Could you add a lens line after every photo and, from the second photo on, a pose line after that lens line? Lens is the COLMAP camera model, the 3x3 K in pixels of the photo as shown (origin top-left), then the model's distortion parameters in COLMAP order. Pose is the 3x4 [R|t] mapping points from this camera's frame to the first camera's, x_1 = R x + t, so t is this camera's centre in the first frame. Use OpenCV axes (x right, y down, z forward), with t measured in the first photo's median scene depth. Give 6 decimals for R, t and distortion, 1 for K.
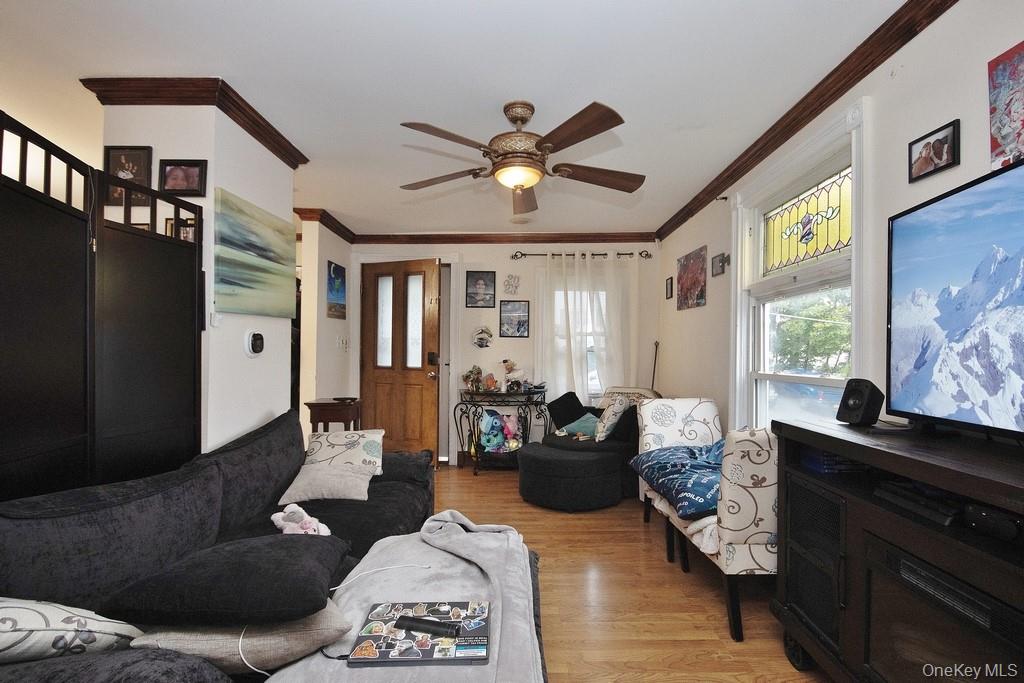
lens RADIAL K [[472.8, 0, 524.5], [0, 472.8, 356.0], [0, 0, 1]] dist [0.004135, -0.008635]
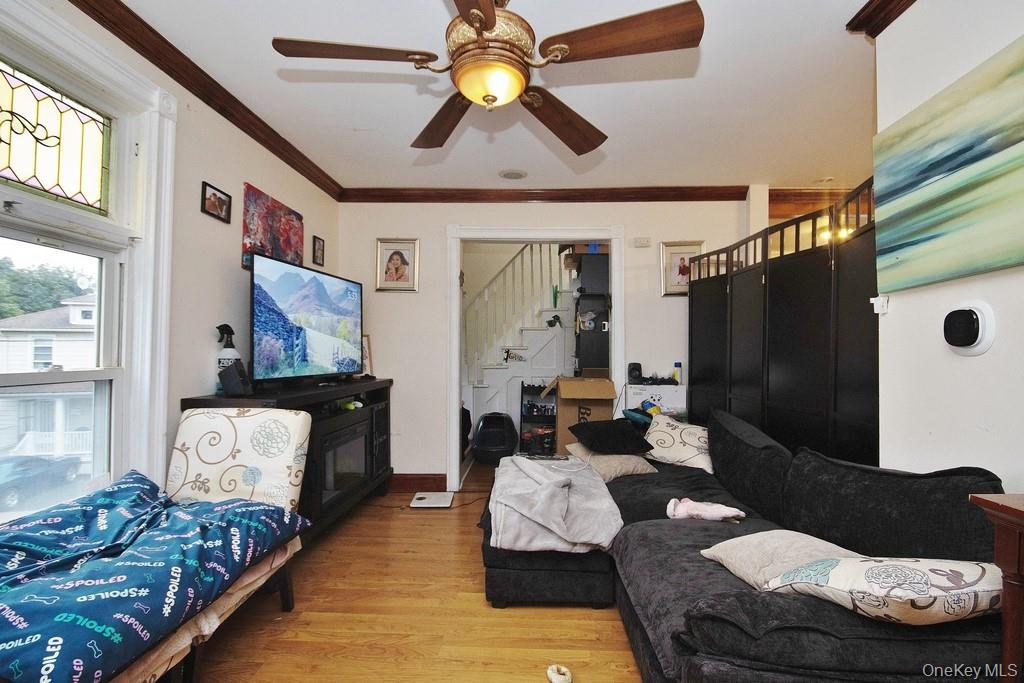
lens RADIAL K [[472.8, 0, 521.5], [0, 472.8, 339.5], [0, 0, 1]] dist [0.004135, -0.008635]
pose [[-0.999213, -0.009933, 0.038390, -0.084057], [-0.010779, 0.999702, -0.021899, 0.004086], [-0.038161, -0.022296, -0.999023, 1.664850]]
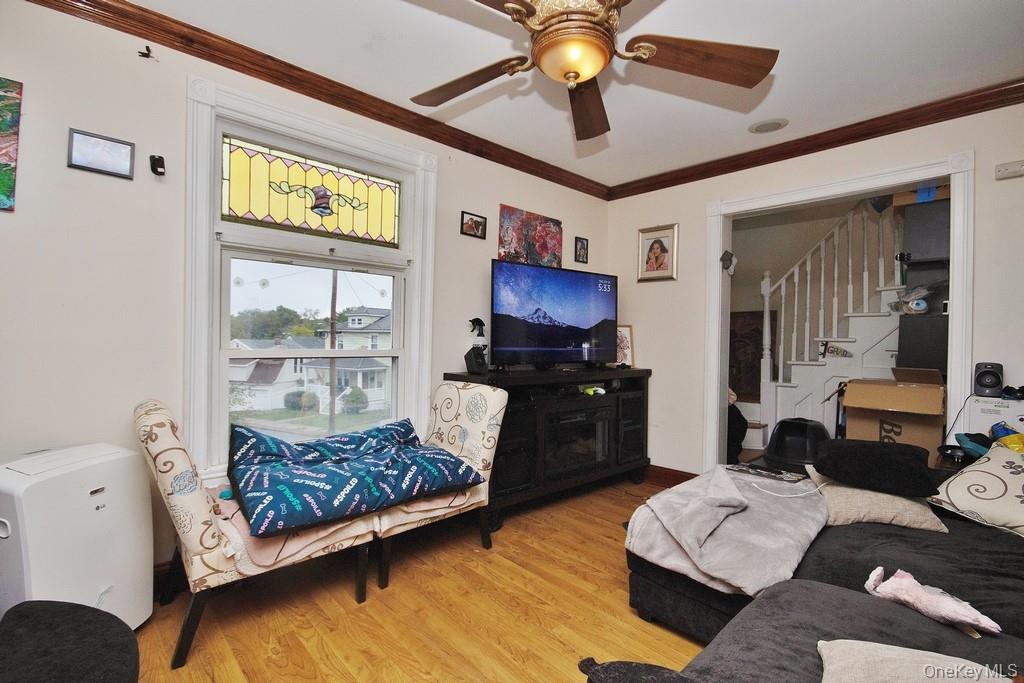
lens RADIAL K [[472.8, 0, 514.1], [0, 472.8, 339.8], [0, 0, 1]] dist [0.004135, -0.008635]
pose [[-0.676996, -0.017454, 0.735780, -0.439640], [-0.018610, 0.999805, 0.006594, 0.005933], [-0.735752, -0.009229, -0.677189, 1.495175]]
